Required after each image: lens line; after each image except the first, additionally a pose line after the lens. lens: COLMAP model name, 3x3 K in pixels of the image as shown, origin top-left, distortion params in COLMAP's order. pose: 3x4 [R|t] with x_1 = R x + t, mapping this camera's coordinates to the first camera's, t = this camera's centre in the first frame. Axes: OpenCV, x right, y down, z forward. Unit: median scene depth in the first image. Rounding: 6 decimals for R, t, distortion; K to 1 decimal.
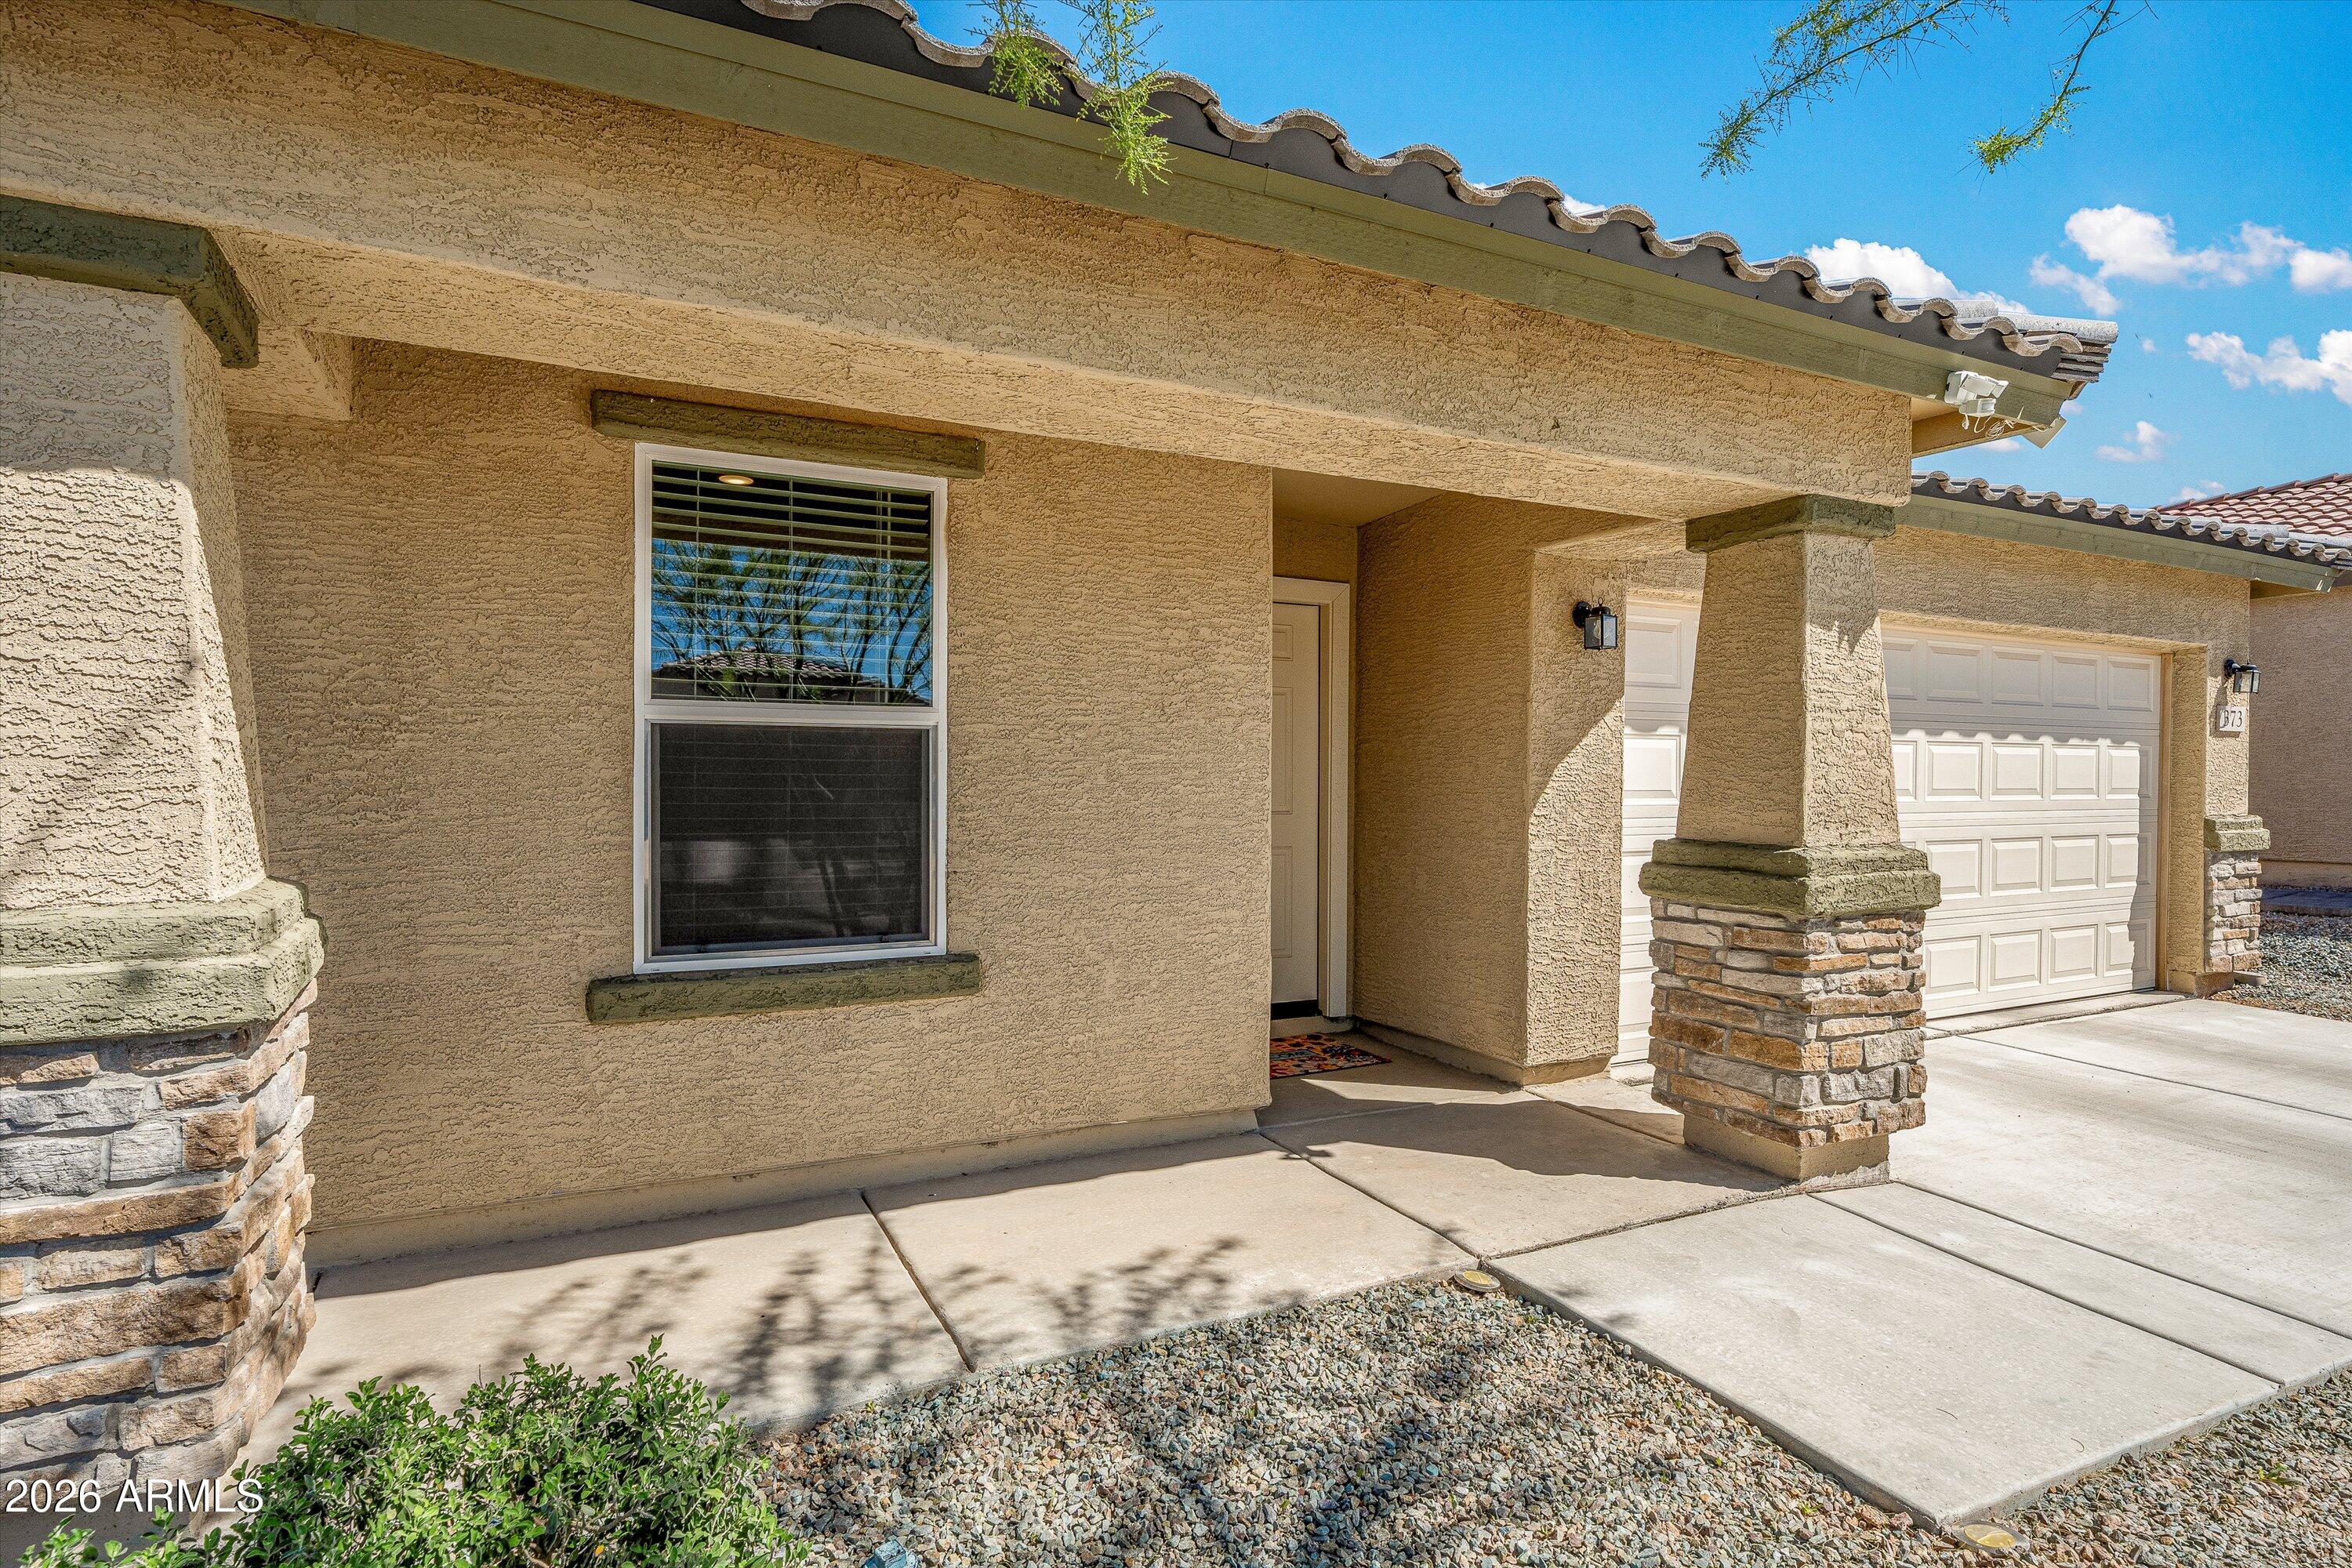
lens RADIAL K [[1171.1, 0, 1170.7], [0, 1171.1, 767.0], [0, 0, 1]] dist [-0.001252, -0.000376]
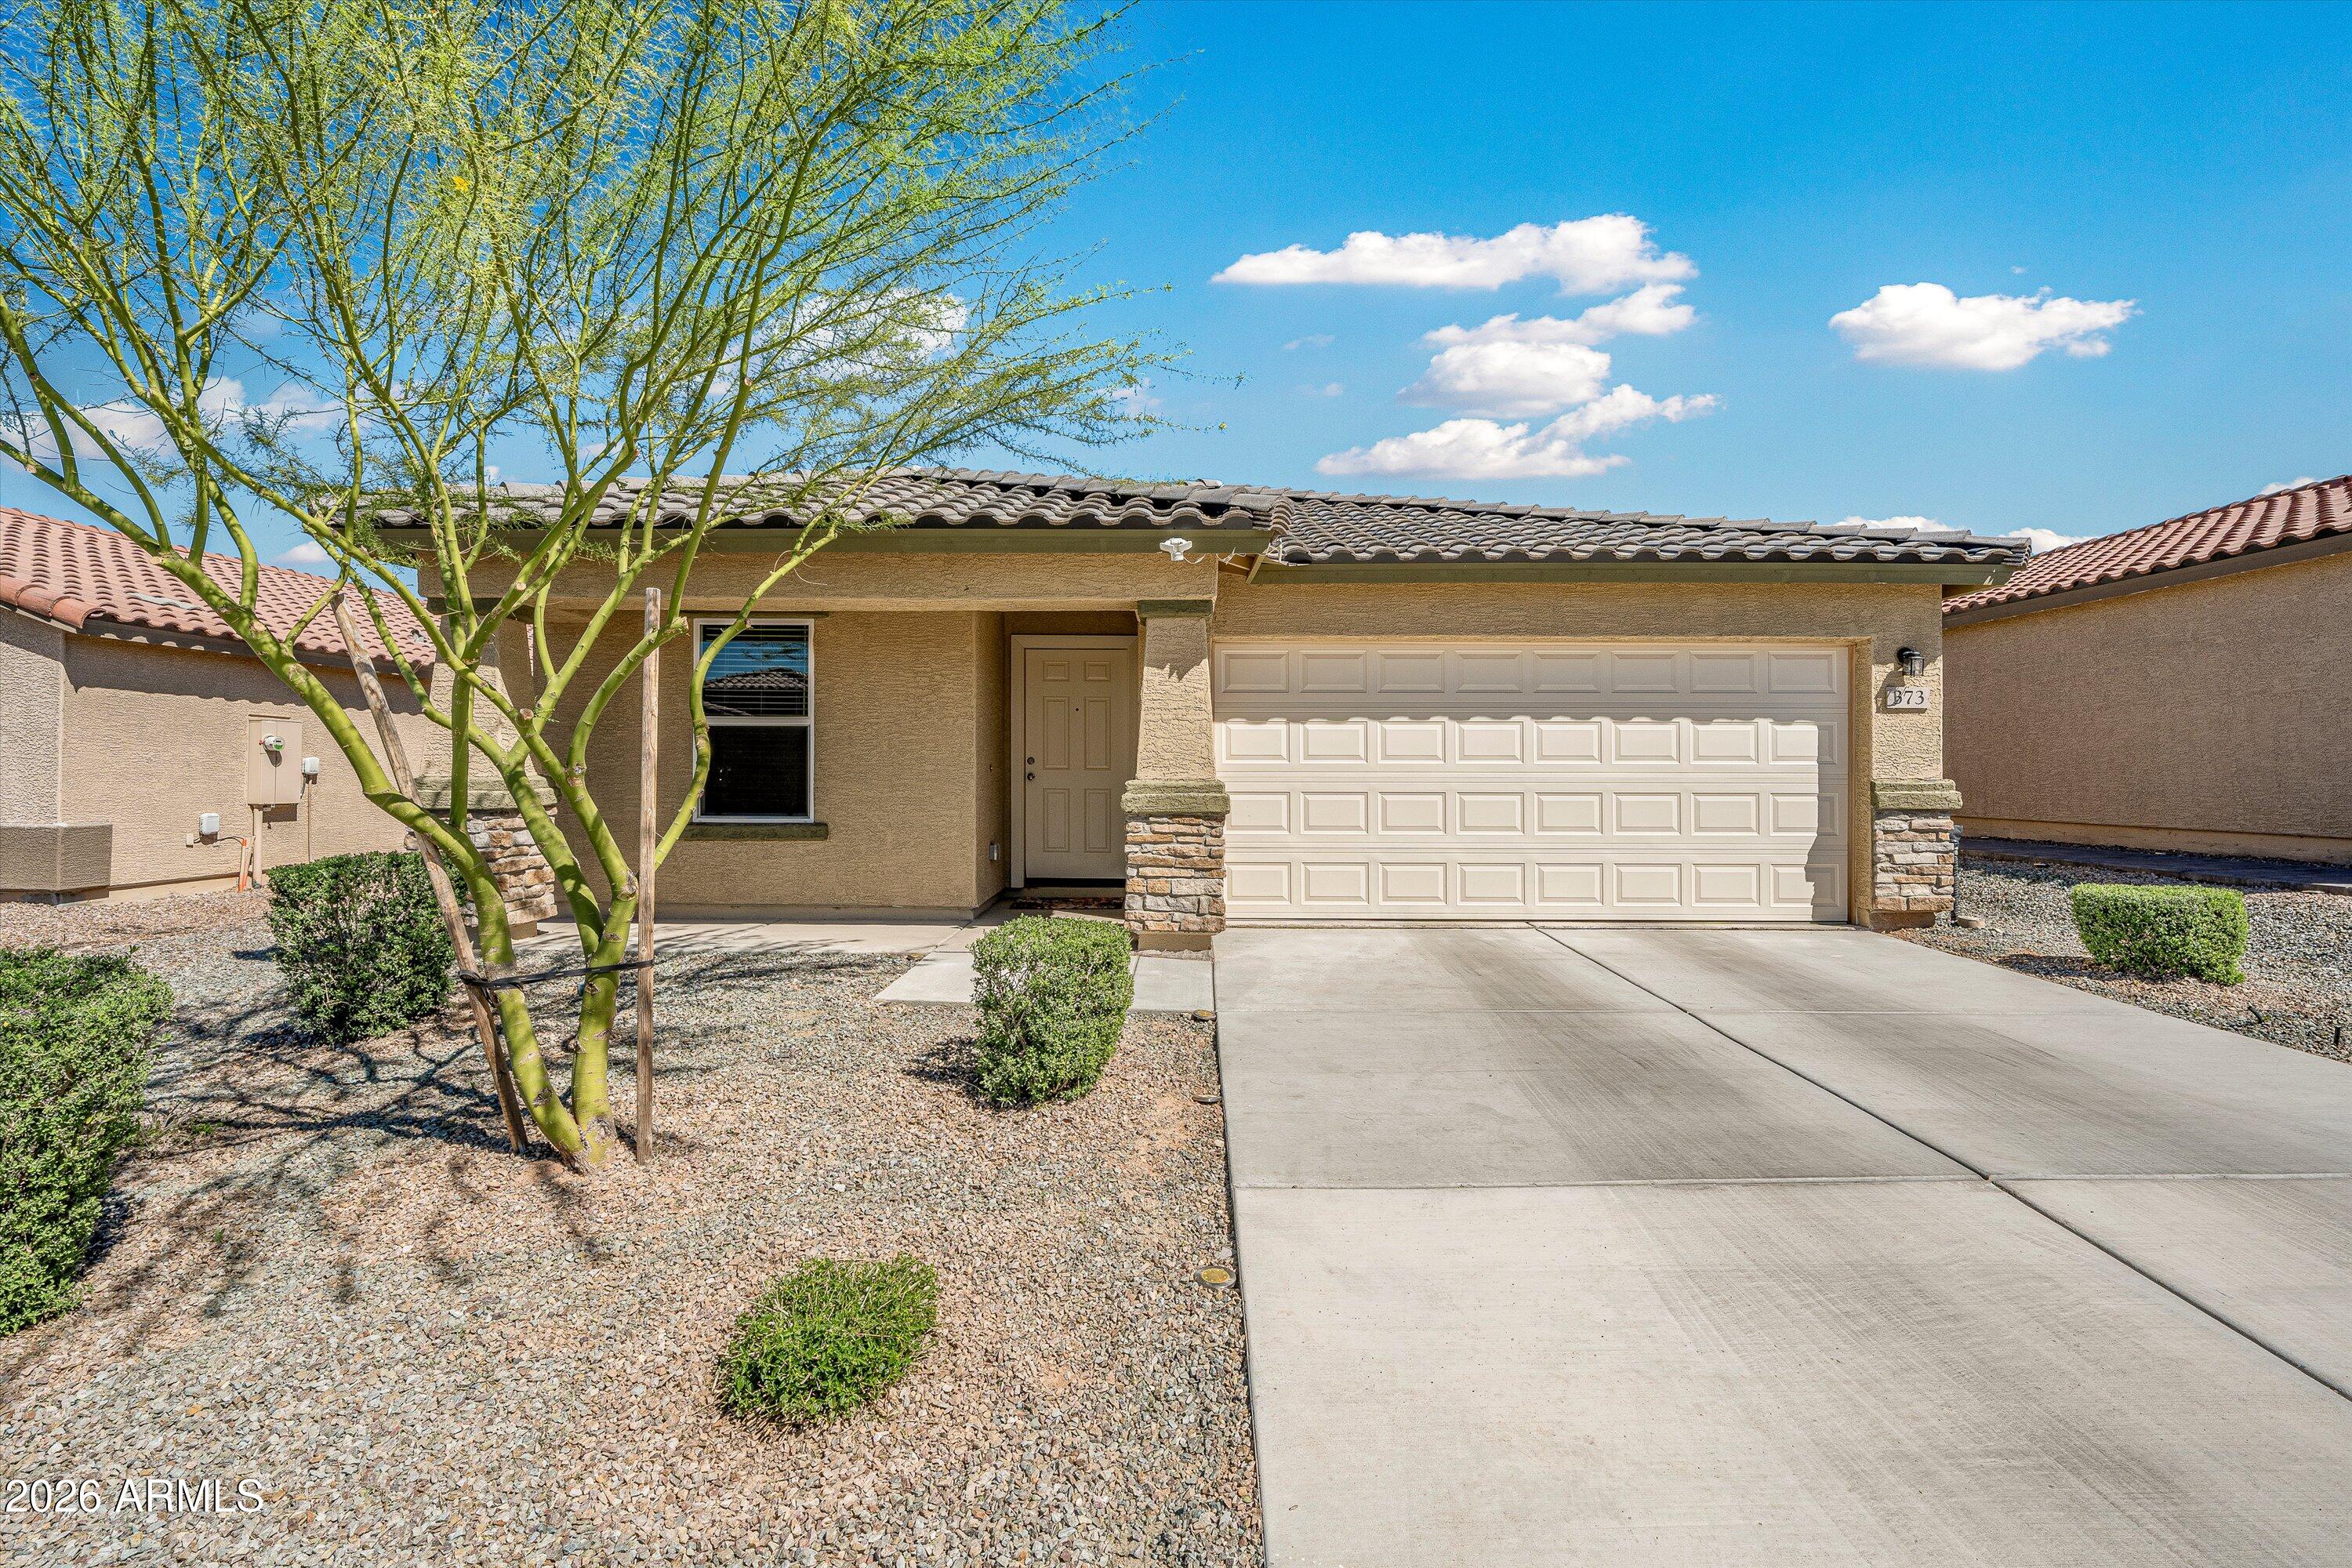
lens RADIAL K [[1071.6, 0, 1181.7], [0, 1071.6, 730.6], [0, 0, 1]] dist [-0.000791, -0.000103]
pose [[0.894363, -0.012926, -0.447155, 1.360528], [0.003491, 0.999754, -0.021918, 0.025018], [0.447329, 0.018042, 0.894188, -0.558537]]
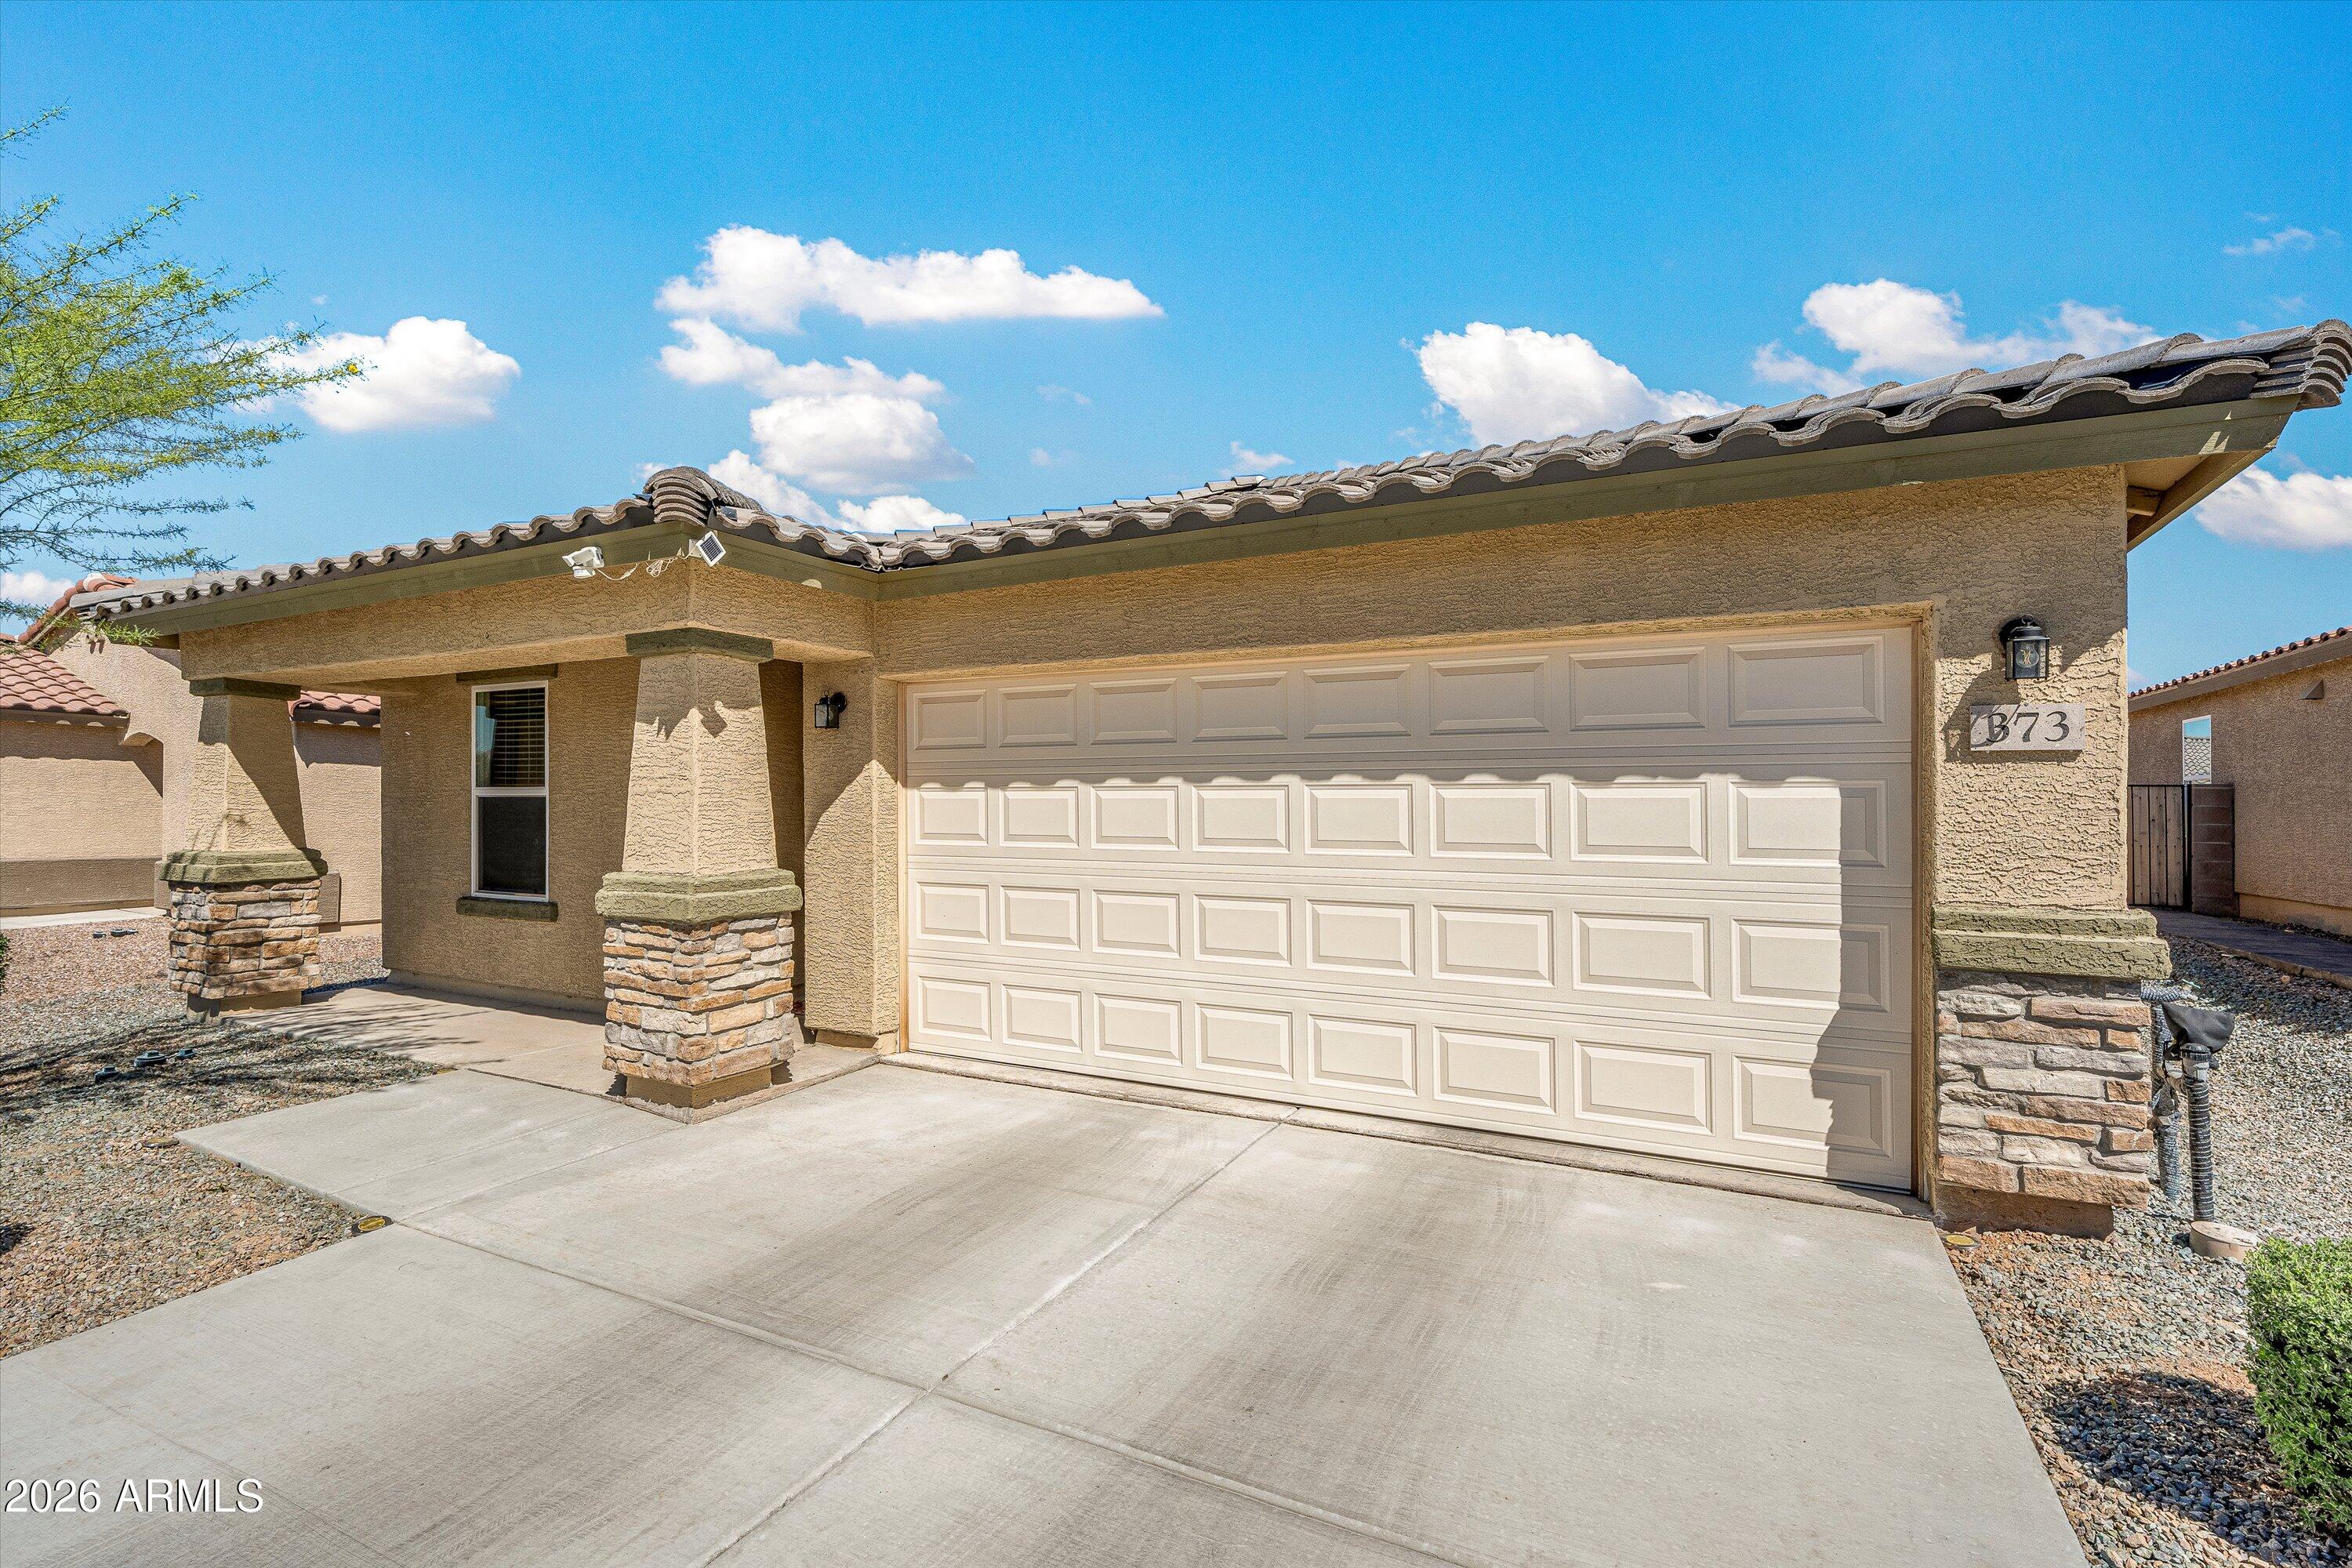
lens RADIAL K [[1073.4, 0, 1176.0], [0, 1073.4, 784.0], [0, 0, 1]] dist [0.000234, 0.000143]
pose [[0.596625, -0.016564, -0.802349, 1.985918], [0.005289, 0.999846, -0.016709, -0.016144], [0.802503, 0.005725, 0.596621, 0.718165]]
